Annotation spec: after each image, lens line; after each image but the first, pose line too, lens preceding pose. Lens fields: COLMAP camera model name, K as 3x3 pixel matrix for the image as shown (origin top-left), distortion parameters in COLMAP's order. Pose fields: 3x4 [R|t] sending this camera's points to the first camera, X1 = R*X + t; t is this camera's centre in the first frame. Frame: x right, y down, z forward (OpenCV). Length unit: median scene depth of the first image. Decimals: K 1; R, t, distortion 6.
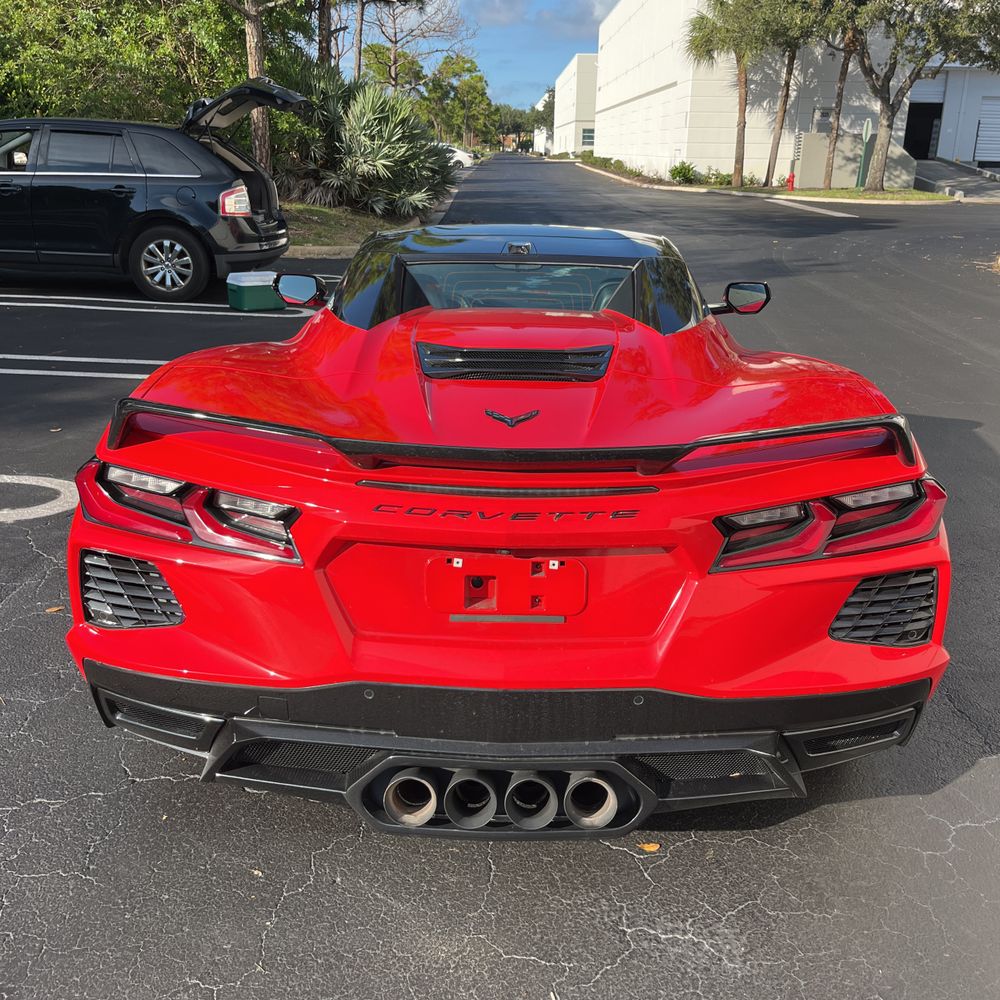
lens RADIAL K [[1014.7, 0, 501.6], [0, 1014.7, 483.8], [0, 0, 1]] dist [0.018753, -0.039149]
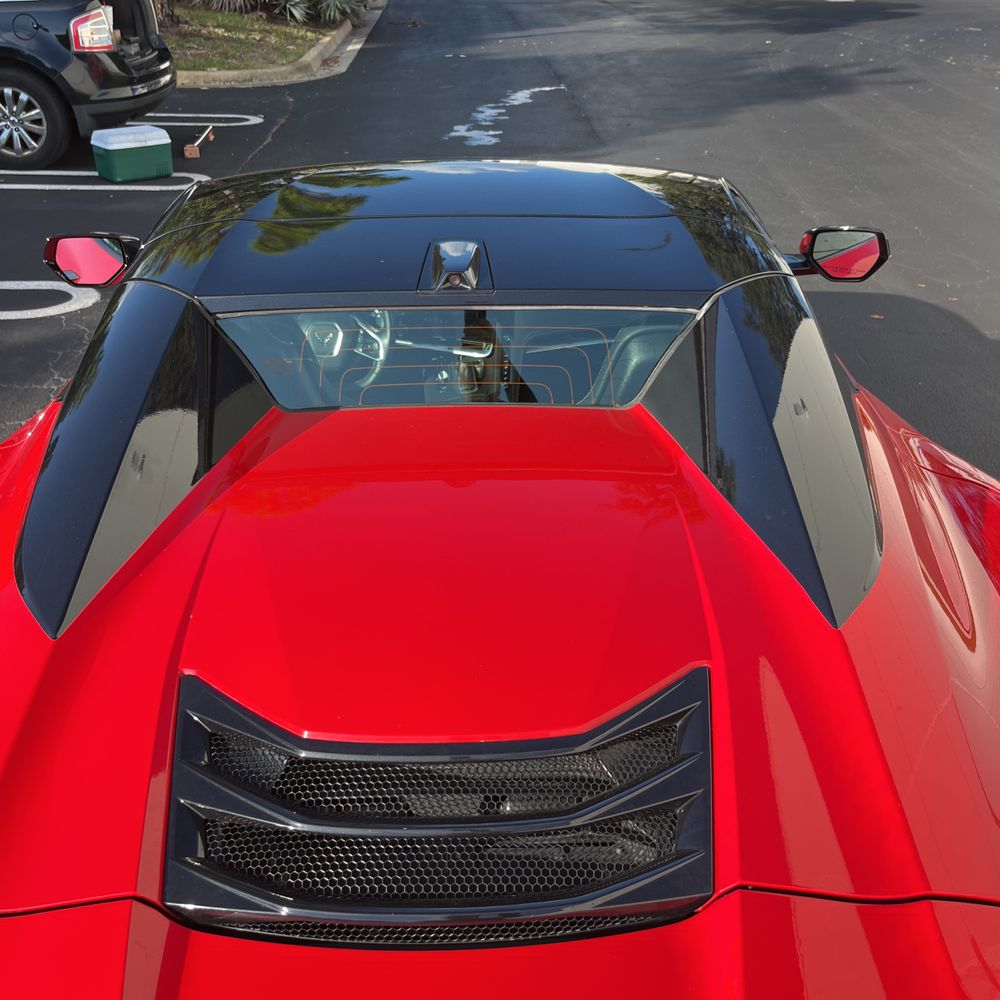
lens RADIAL K [[1014.2, 0, 487.7], [0, 1014.2, 484.2], [0, 0, 1]] dist [0.056776, -0.088053]
pose [[0.999140, -0.036780, 0.019164, 0.006326], [0.032598, 0.982123, 0.185395, -0.076102], [-0.025640, -0.184611, 0.982477, 0.175369]]
